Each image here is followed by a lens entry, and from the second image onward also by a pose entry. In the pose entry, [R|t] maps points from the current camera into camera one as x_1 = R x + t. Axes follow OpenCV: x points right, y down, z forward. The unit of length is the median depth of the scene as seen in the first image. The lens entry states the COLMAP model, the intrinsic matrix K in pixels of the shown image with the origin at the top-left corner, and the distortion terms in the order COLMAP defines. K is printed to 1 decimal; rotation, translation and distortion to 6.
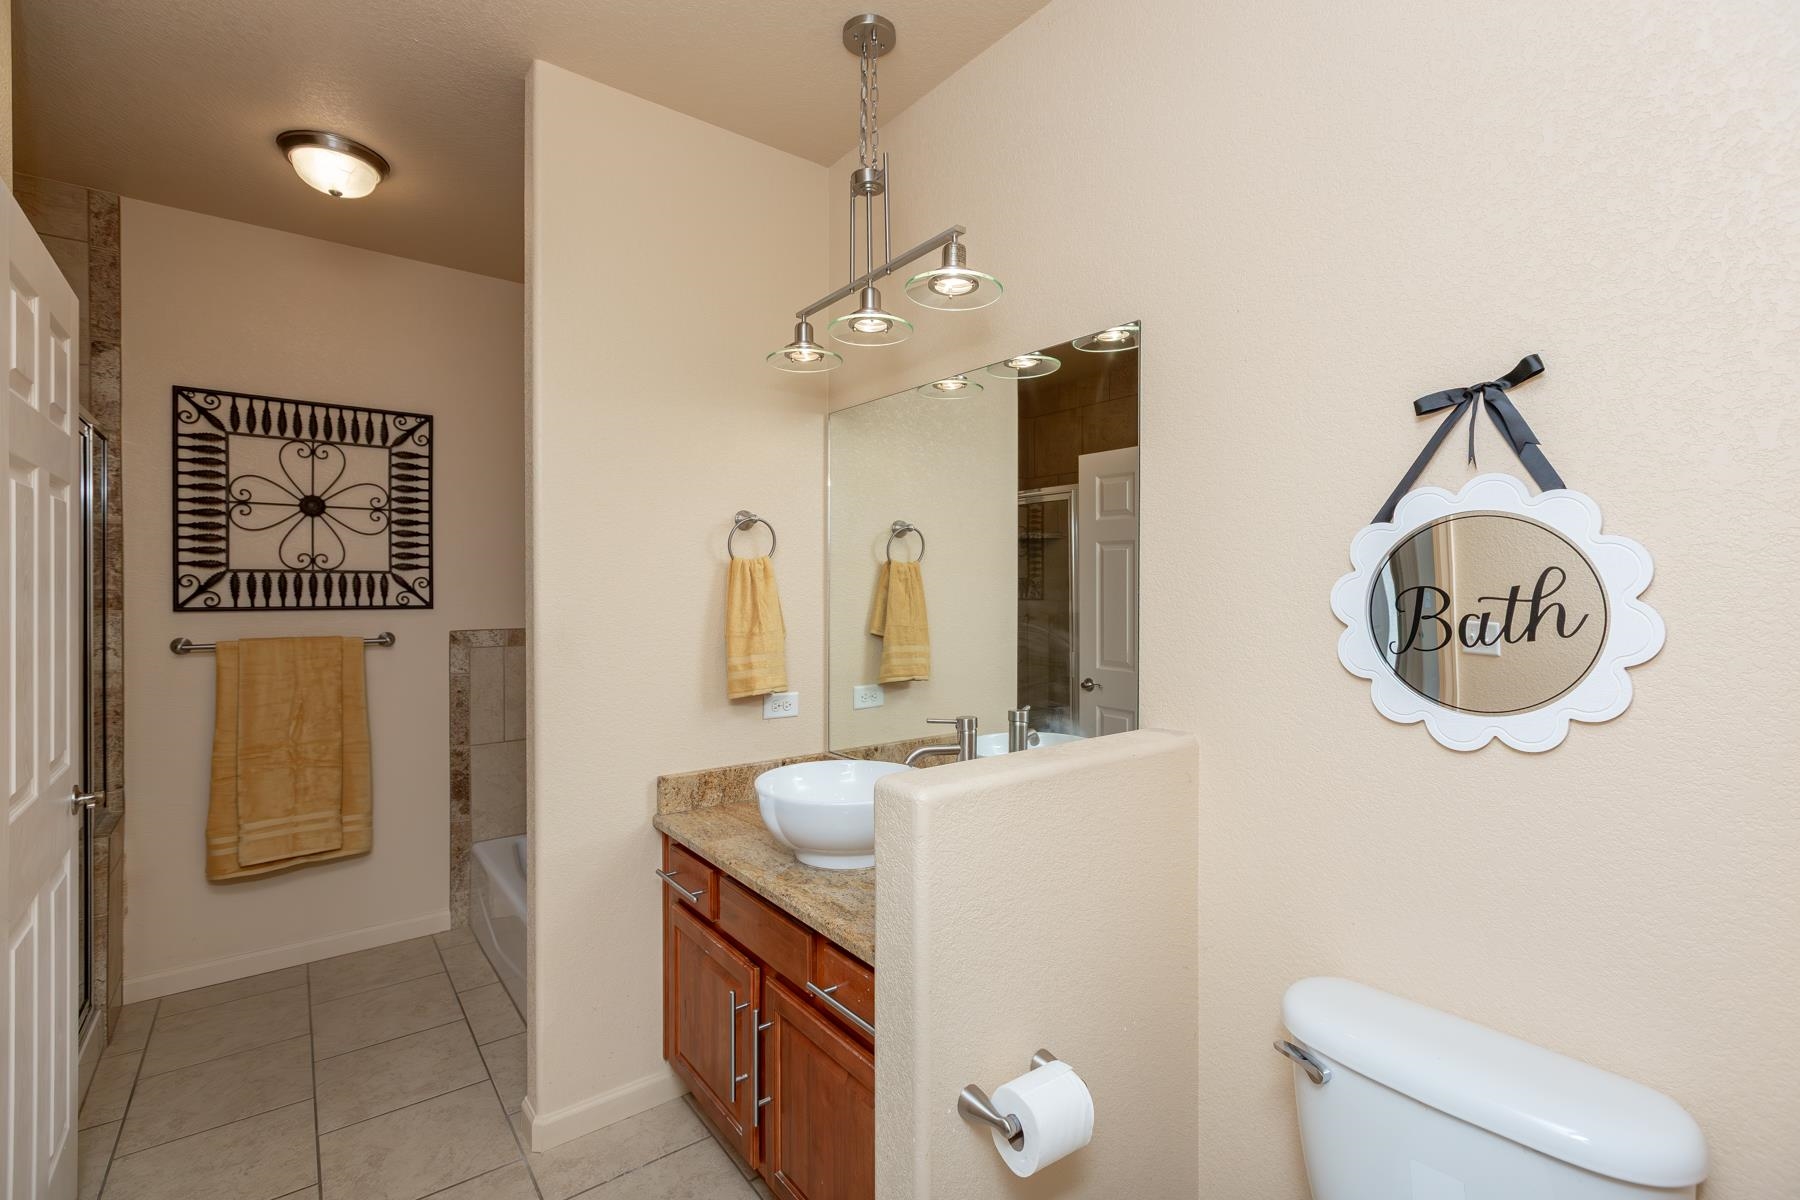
lens RADIAL K [[818.8, 0, 900.8], [0, 818.8, 596.7], [0, 0, 1]] dist [0.002592, 0.000816]
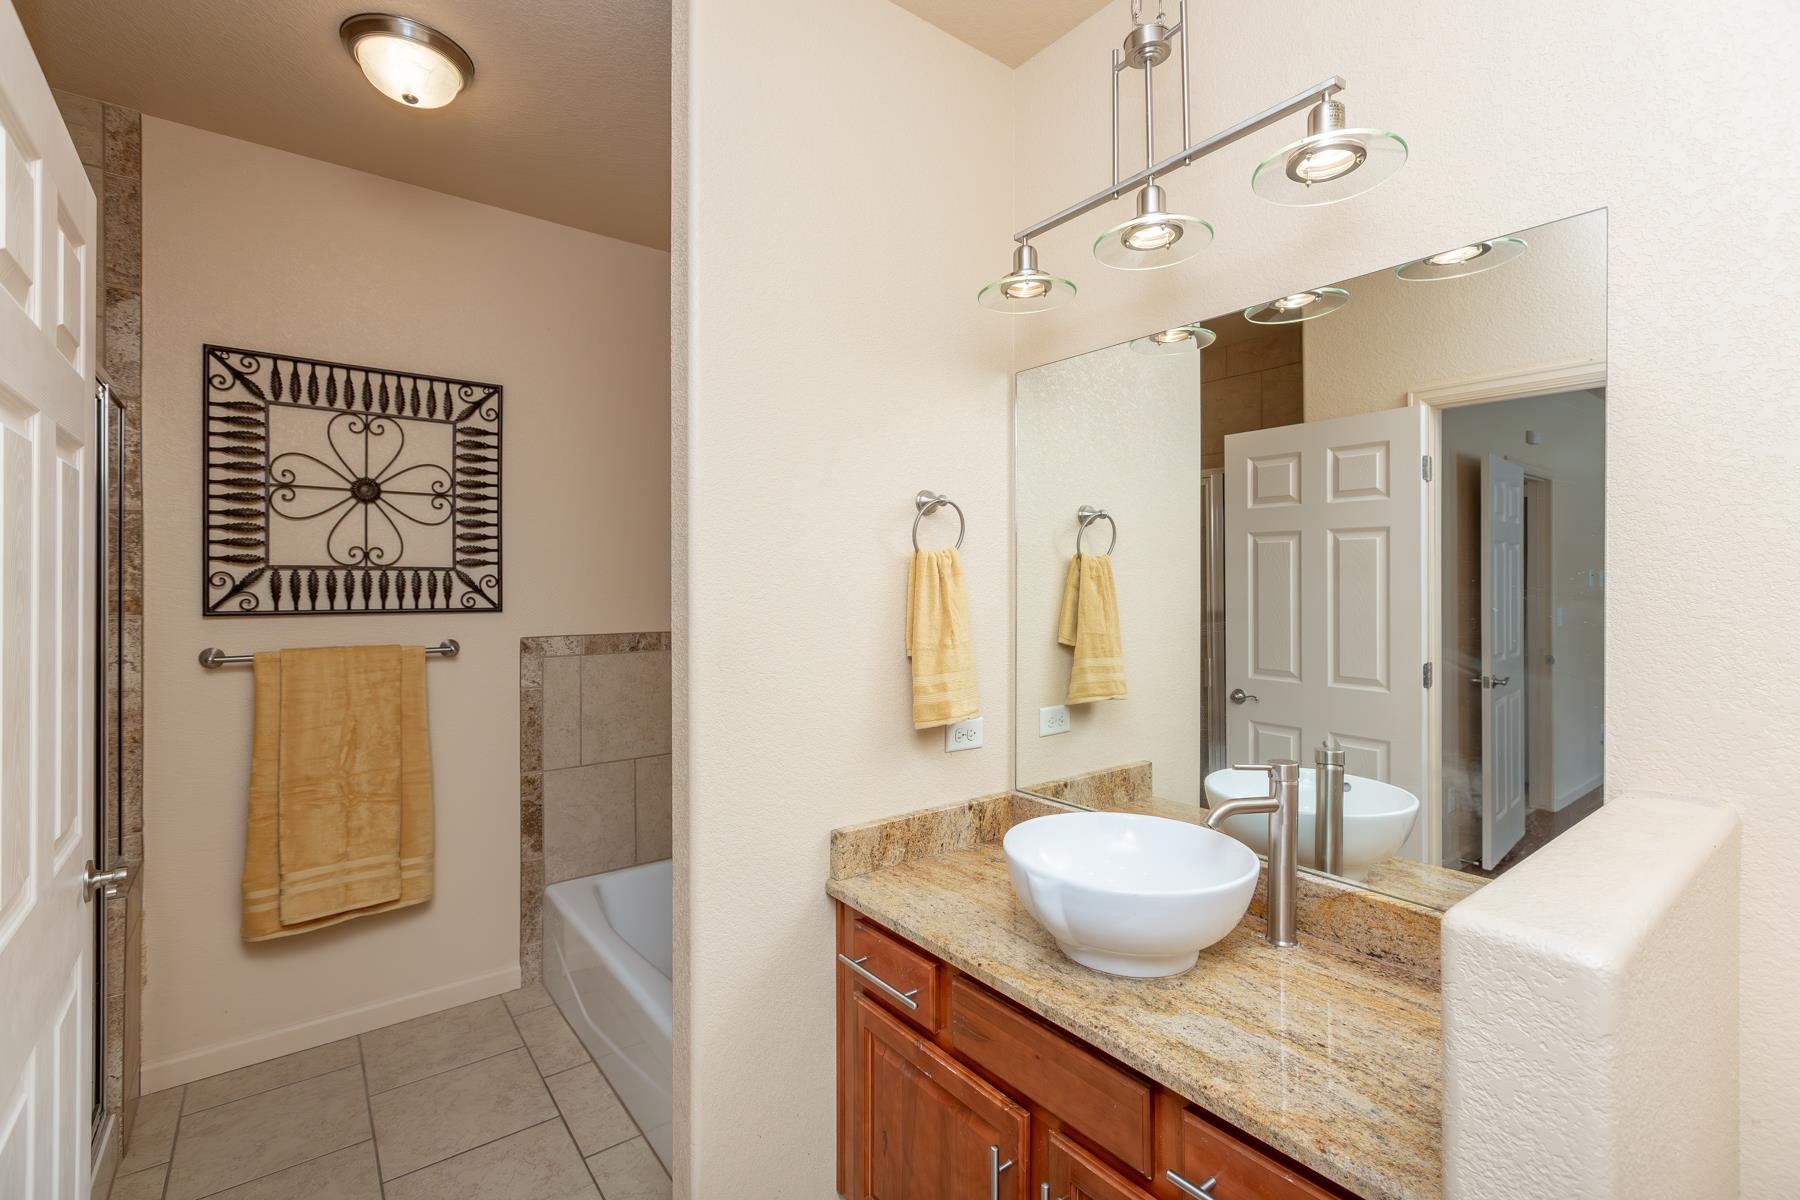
lens RADIAL K [[818.8, 0, 901.7], [0, 818.8, 590.1], [0, 0, 1]] dist [0.002592, 0.000816]
pose [[0.999998, -0.001156, -0.001327, -0.185847], [0.001148, 0.999985, -0.005406, -0.003514], [0.001333, 0.005404, 0.999985, 0.178284]]
